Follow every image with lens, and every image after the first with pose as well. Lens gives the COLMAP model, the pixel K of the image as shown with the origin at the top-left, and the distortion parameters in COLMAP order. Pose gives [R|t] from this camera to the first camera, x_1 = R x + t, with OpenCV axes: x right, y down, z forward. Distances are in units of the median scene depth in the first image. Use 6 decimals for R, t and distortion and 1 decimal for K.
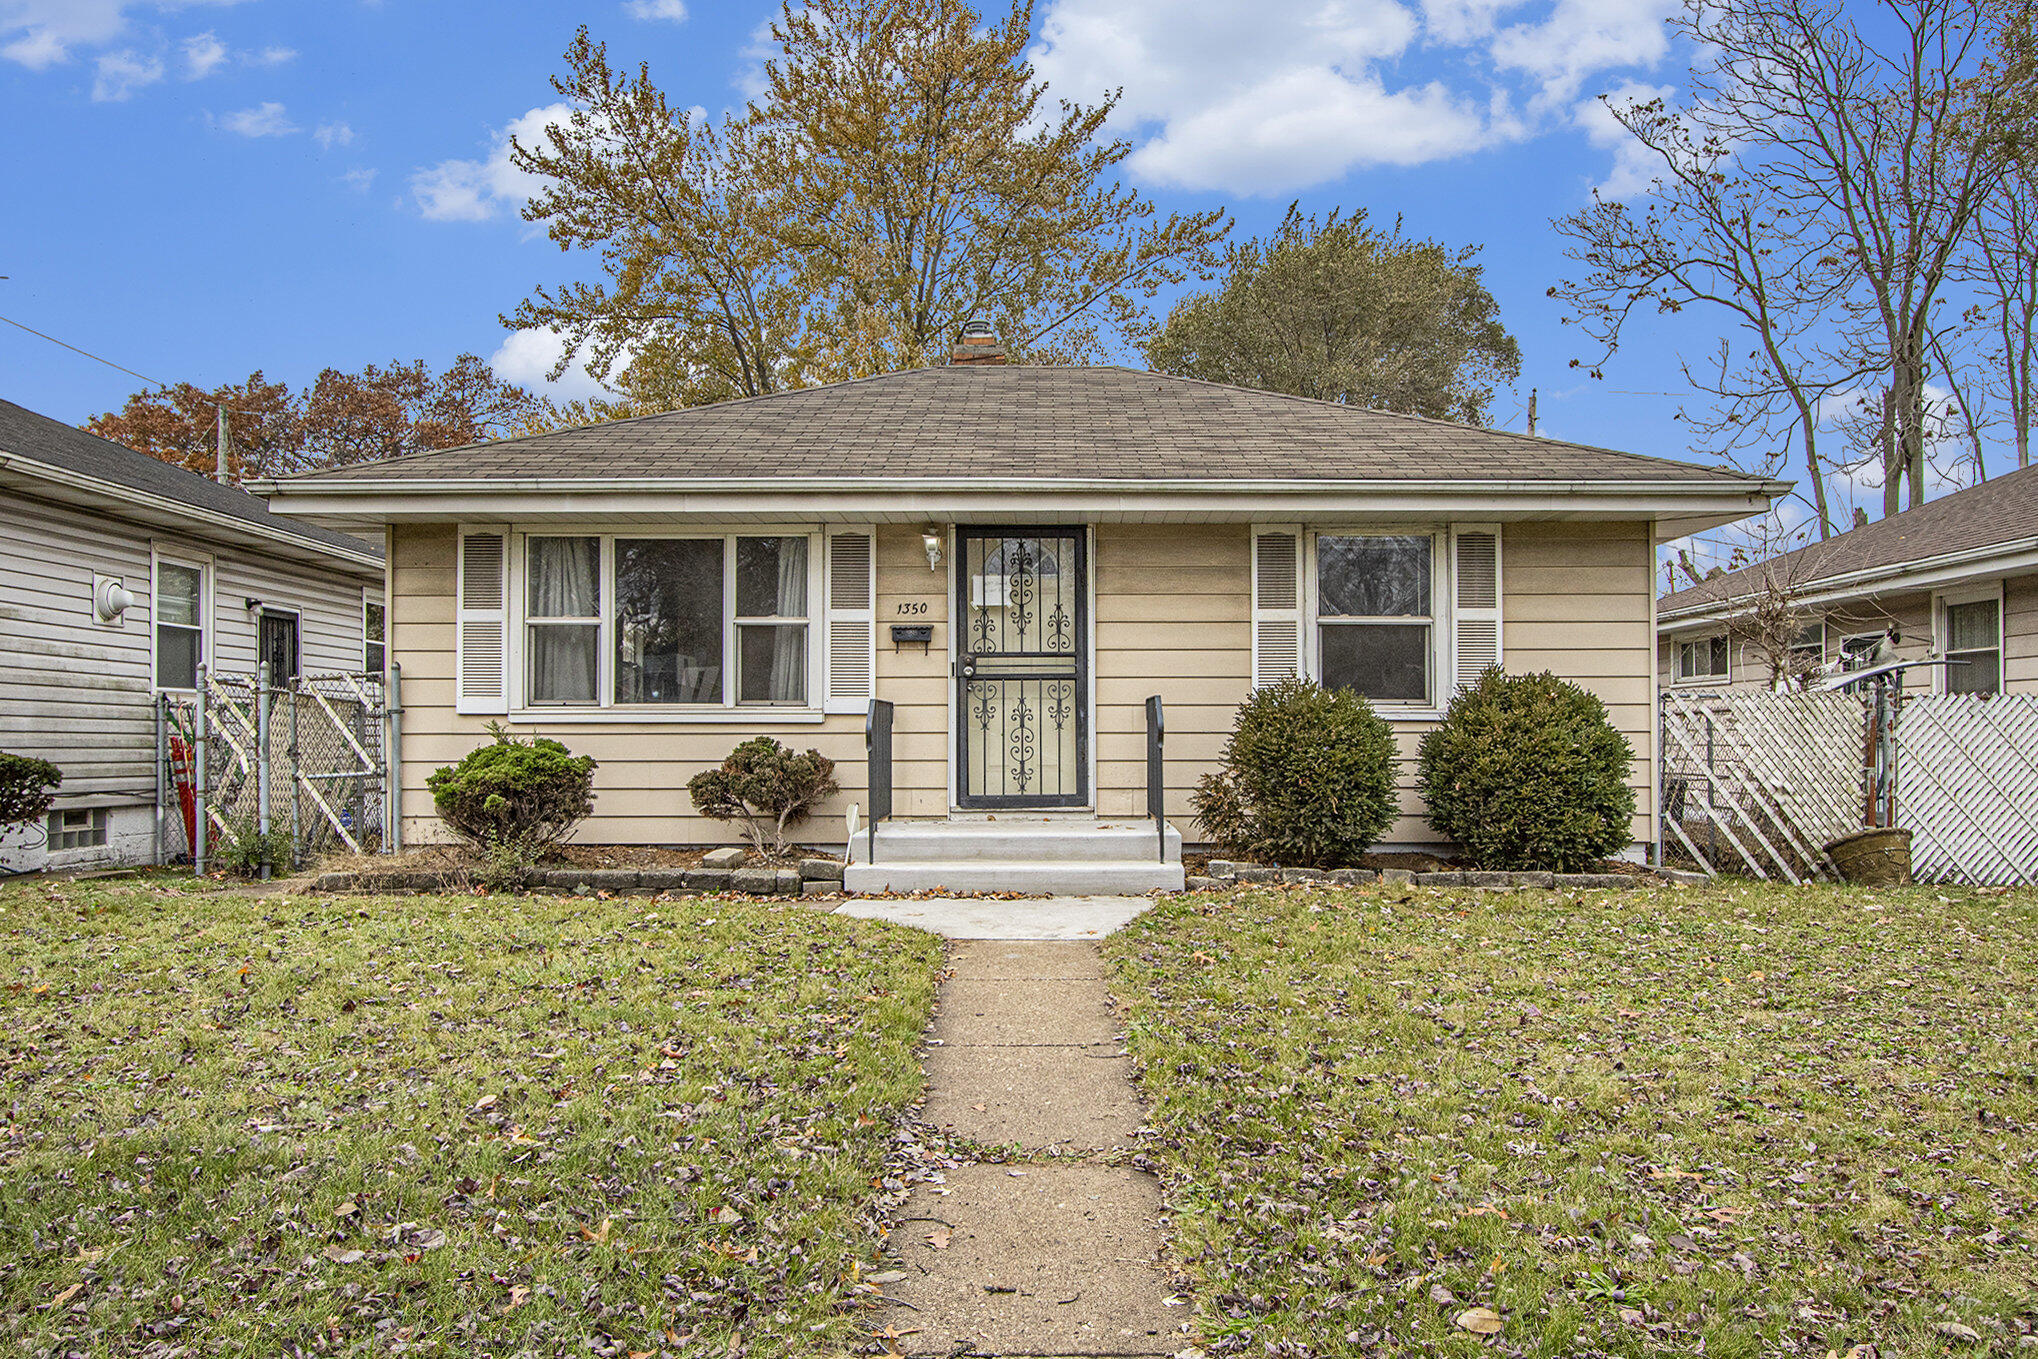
lens RADIAL K [[1463.5, 0, 1019.5], [0, 1463.5, 687.3], [0, 0, 1]] dist [0.007334, 0.003648]
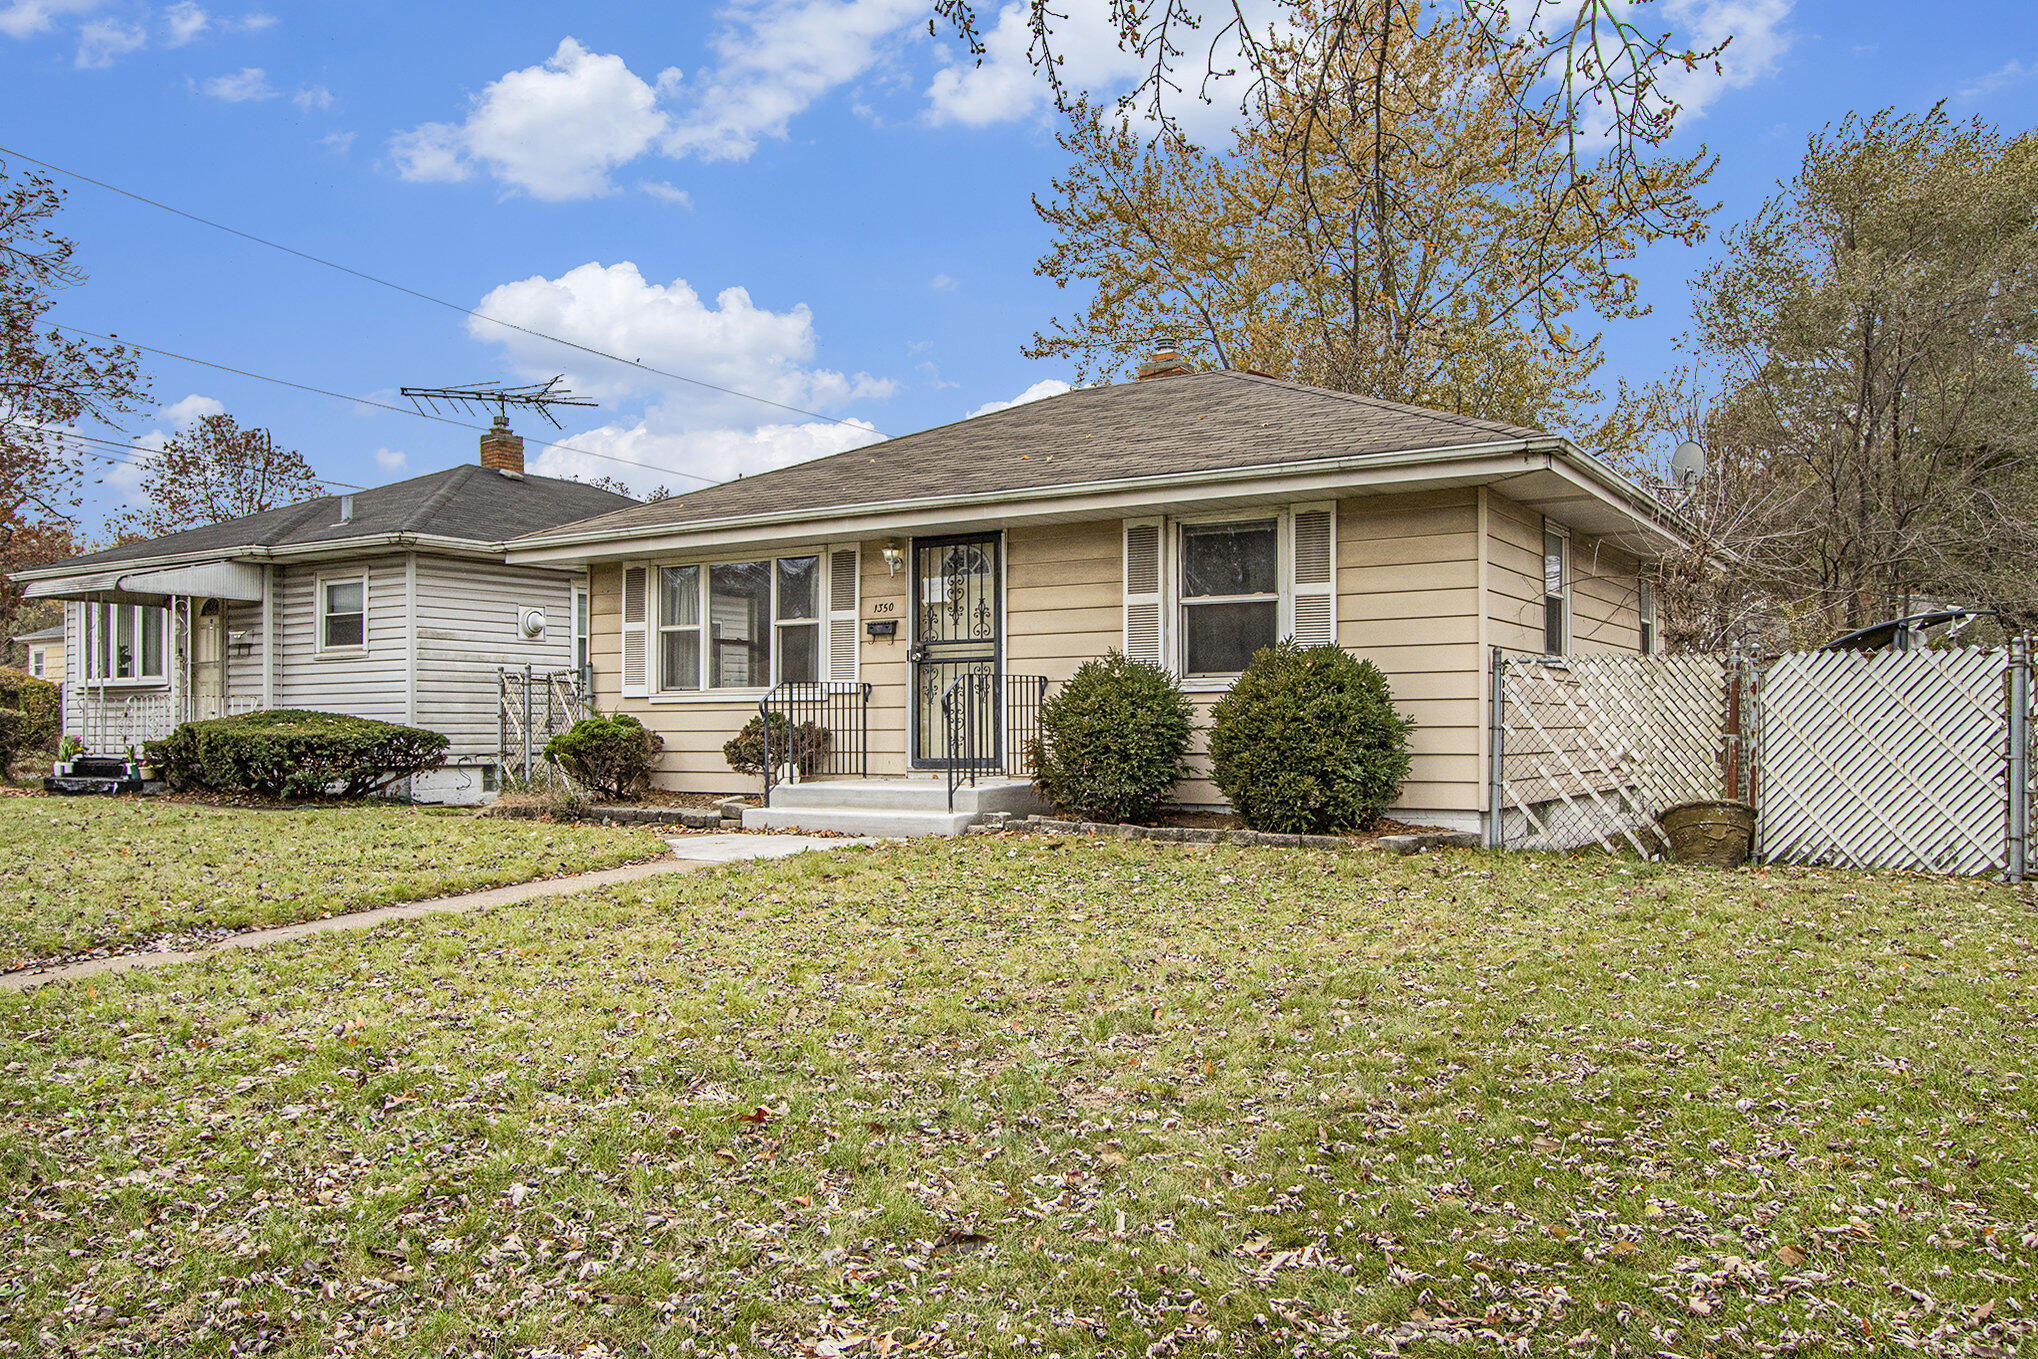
lens RADIAL K [[1463.5, 0, 1014.7], [0, 1463.5, 684.1], [0, 0, 1]] dist [0.007334, 0.003648]
pose [[0.857139, -0.018937, -0.514736, 0.662765], [0.025929, 0.999643, 0.006400, 0.005952], [0.514432, -0.018832, 0.857325, -0.007400]]
